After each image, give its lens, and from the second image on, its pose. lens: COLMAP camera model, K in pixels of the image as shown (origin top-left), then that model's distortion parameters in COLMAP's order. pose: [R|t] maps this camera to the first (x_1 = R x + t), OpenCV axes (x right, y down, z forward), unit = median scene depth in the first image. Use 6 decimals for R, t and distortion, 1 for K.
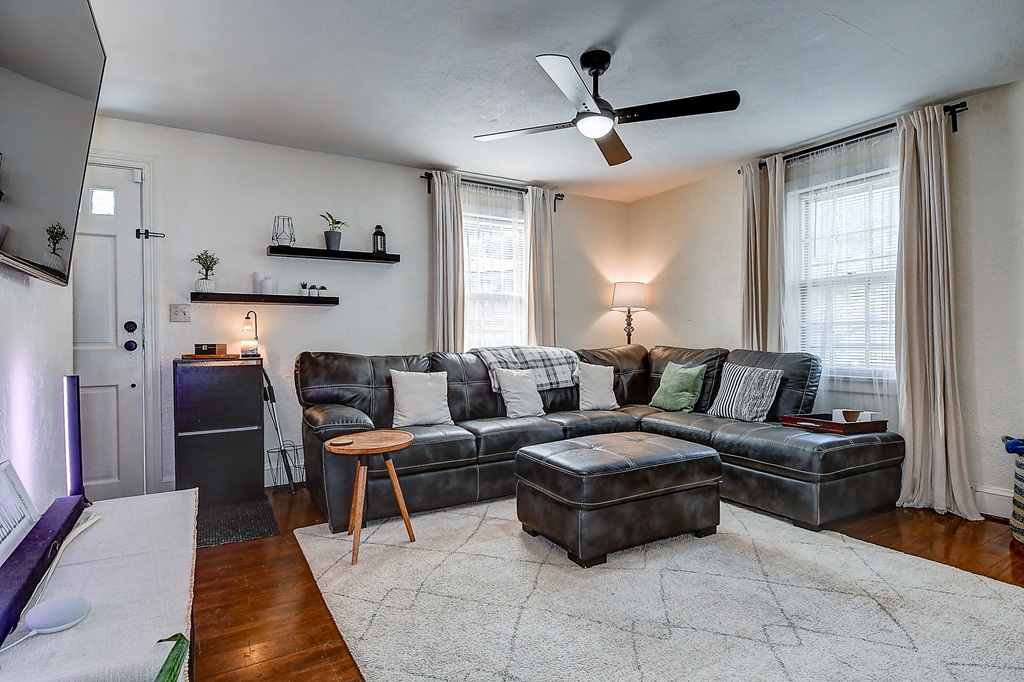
lens RADIAL K [[534.3, 0, 512.0], [0, 534.3, 341.0], [0, 0, 1]] dist [0.047294, -0.054160]
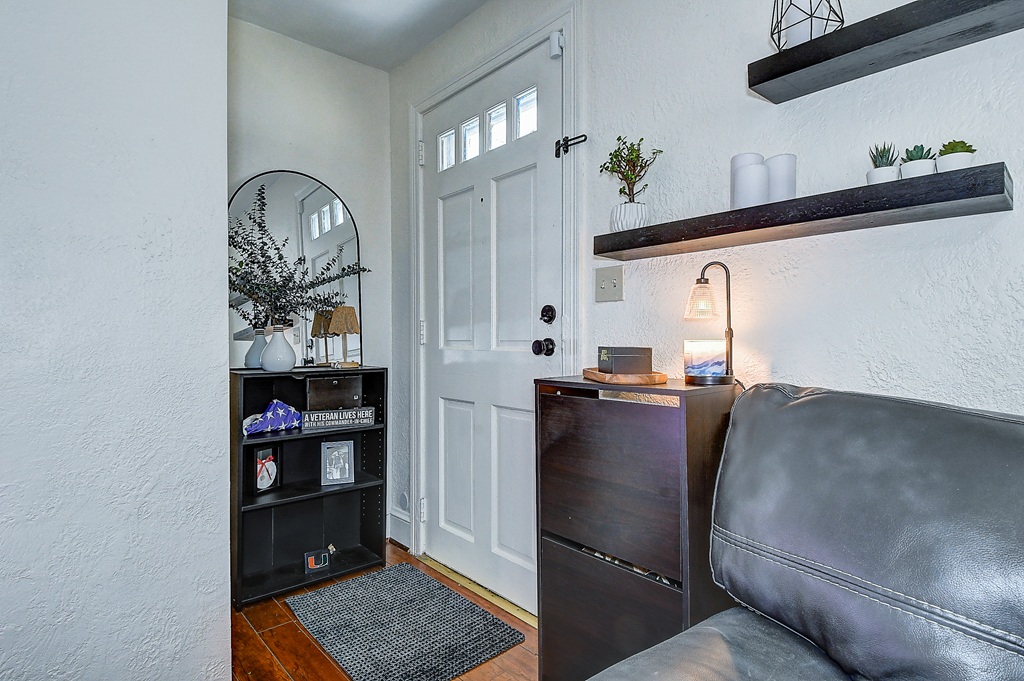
lens RADIAL K [[534.3, 0, 512.0], [0, 534.3, 340.5], [0, 0, 1]] dist [0.047294, -0.054160]
pose [[0.189390, 0.009477, -0.981856, -0.137595], [-0.004318, 0.999952, 0.008819, -0.002778], [0.981893, 0.002569, 0.189421, 0.785922]]
